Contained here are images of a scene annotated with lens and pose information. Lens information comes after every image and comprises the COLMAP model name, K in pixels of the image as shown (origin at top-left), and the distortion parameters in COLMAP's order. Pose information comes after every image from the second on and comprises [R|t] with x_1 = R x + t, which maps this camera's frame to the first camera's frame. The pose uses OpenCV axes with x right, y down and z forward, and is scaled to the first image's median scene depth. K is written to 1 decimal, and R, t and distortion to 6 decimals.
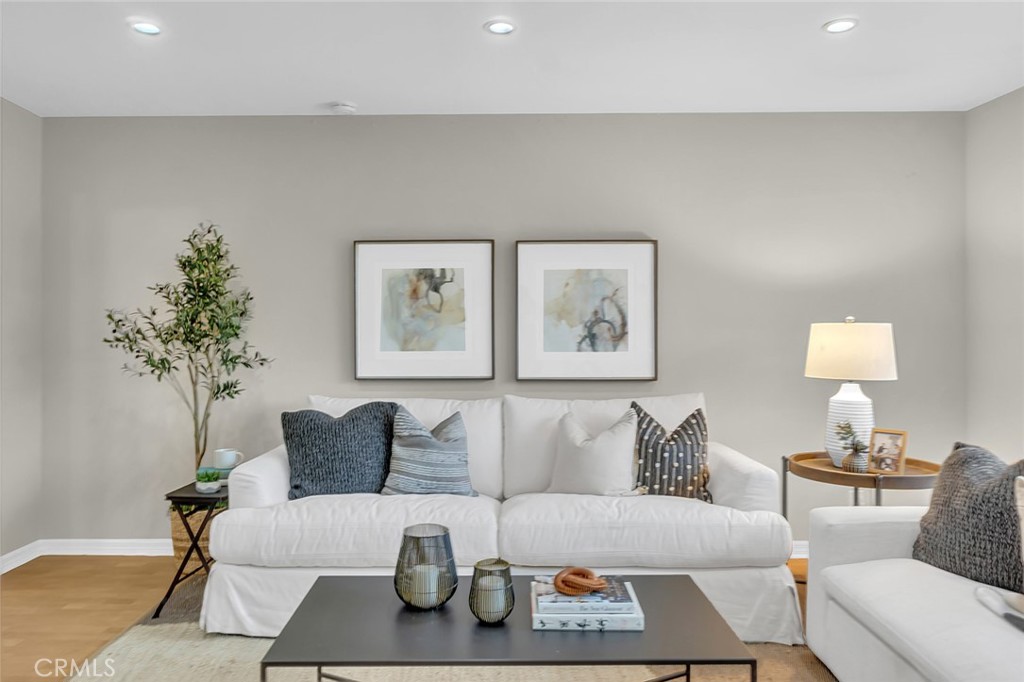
lens RADIAL K [[734.6, 0, 512.9], [0, 734.6, 313.7], [0, 0, 1]] dist [0.006296, 0.000948]
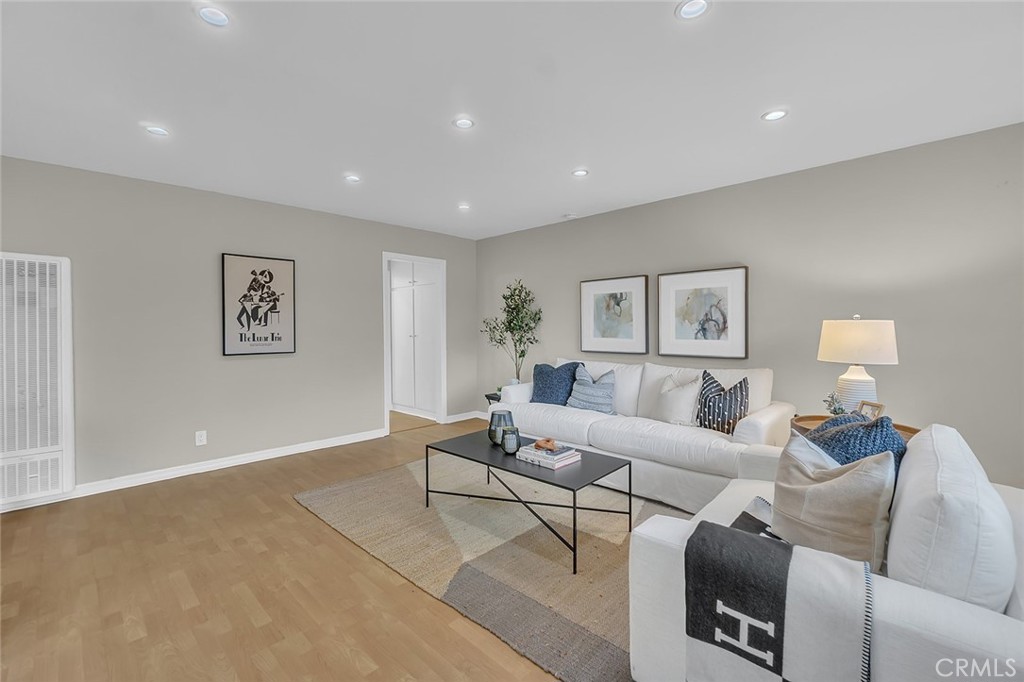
lens RADIAL K [[442.1, 0, 508.8], [0, 442.1, 324.2], [0, 0, 1]] dist [0.006491, 0.001077]
pose [[0.723436, -0.007132, -0.690354, 0.468813], [0.019186, 0.999768, 0.009776, 0.000912], [0.690125, -0.020317, 0.723405, 0.003510]]
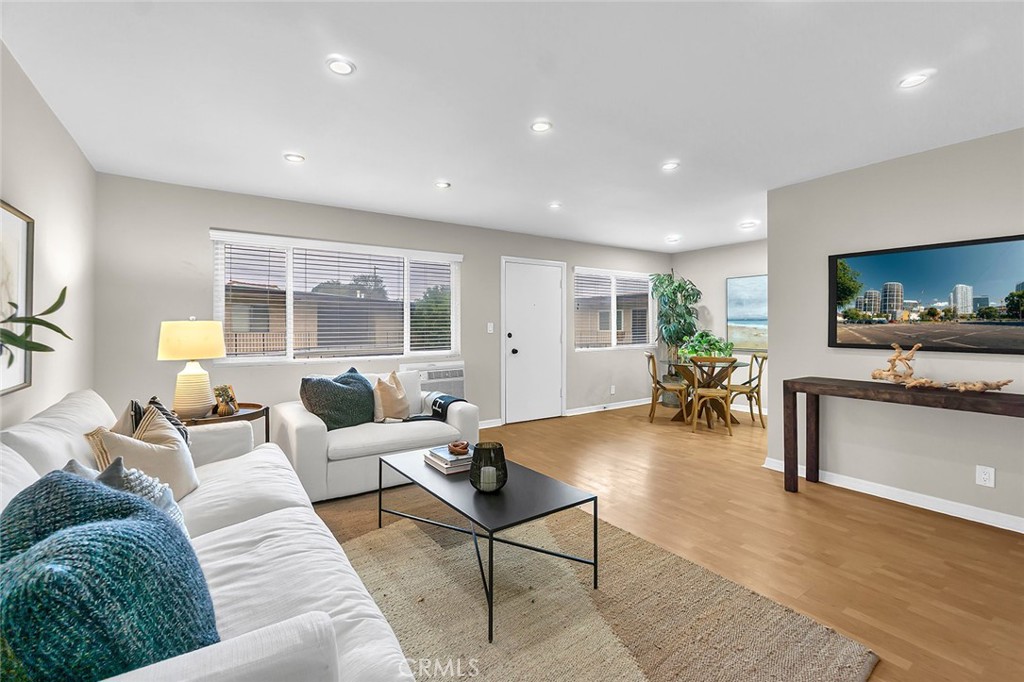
lens RADIAL K [[442.1, 0, 508.8], [0, 442.1, 324.2], [0, 0, 1]] dist [0.006491, 0.001077]
pose [[-0.568084, 0.006341, 0.822946, -0.528948], [-0.015717, 0.999704, -0.018553, 0.022721], [-0.822821, -0.023474, -0.567816, 0.833102]]
